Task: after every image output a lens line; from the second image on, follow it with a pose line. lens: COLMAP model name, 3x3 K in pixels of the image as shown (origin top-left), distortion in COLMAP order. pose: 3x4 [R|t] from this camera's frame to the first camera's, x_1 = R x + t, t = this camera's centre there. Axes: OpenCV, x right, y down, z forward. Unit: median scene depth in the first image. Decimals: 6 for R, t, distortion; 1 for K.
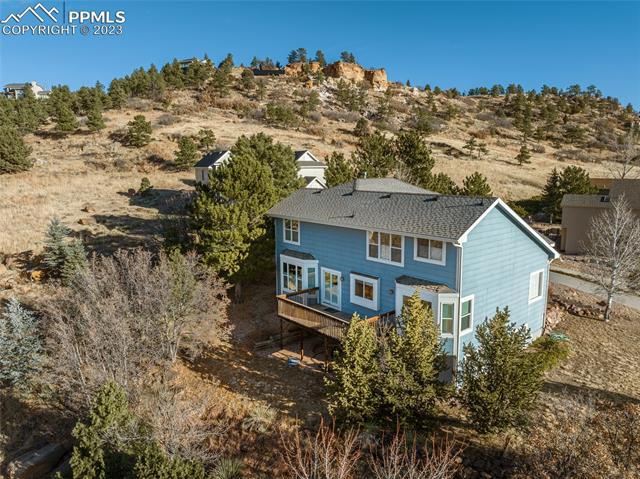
lens RADIAL K [[444.6, 0, 320.0], [0, 444.6, 239.5], [0, 0, 1]] dist [-0.005938, -0.001894]
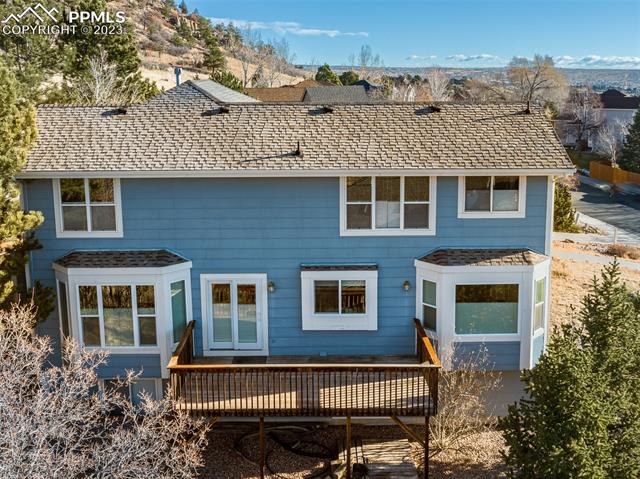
lens RADIAL K [[672.5, 0, 320.2], [0, 672.5, 196.3], [0, 0, 1]] dist [-0.008879, -0.012160]
pose [[0.645987, -0.132825, 0.751704, -0.458856], [0.125082, 0.989853, 0.067414, -0.051552], [-0.753031, 0.050476, 0.656046, 0.503289]]
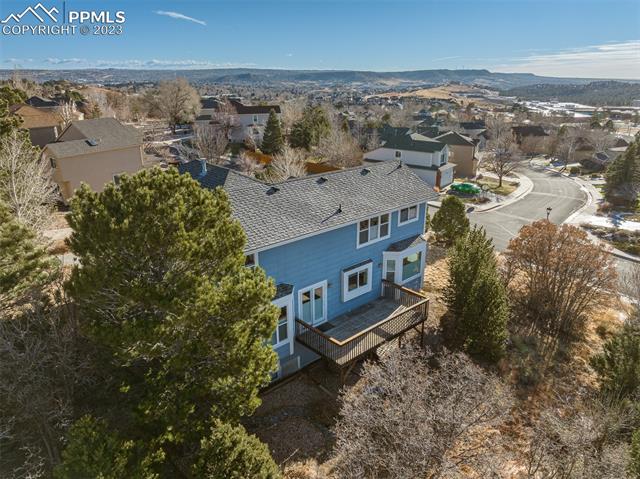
lens RADIAL K [[444.6, 0, 320.0], [0, 444.6, 239.5], [0, 0, 1]] dist [-0.005938, -0.001894]
pose [[-0.010029, -0.345794, 0.938257, -0.748294], [0.166916, 0.924561, 0.342530, -0.300434], [-0.985920, 0.160045, 0.048446, 0.997685]]
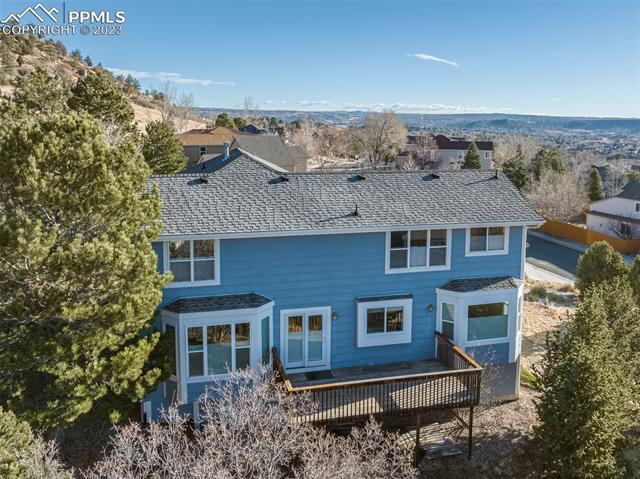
lens RADIAL K [[531.7, 0, 320.4], [0, 531.7, 184.2], [0, 0, 1]] dist [-0.012568, -0.007695]
pose [[0.452821, -0.102960, 0.885637, -0.616201], [0.133792, 0.989910, 0.046676, -0.135703], [-0.881506, 0.097355, 0.462027, 0.682379]]
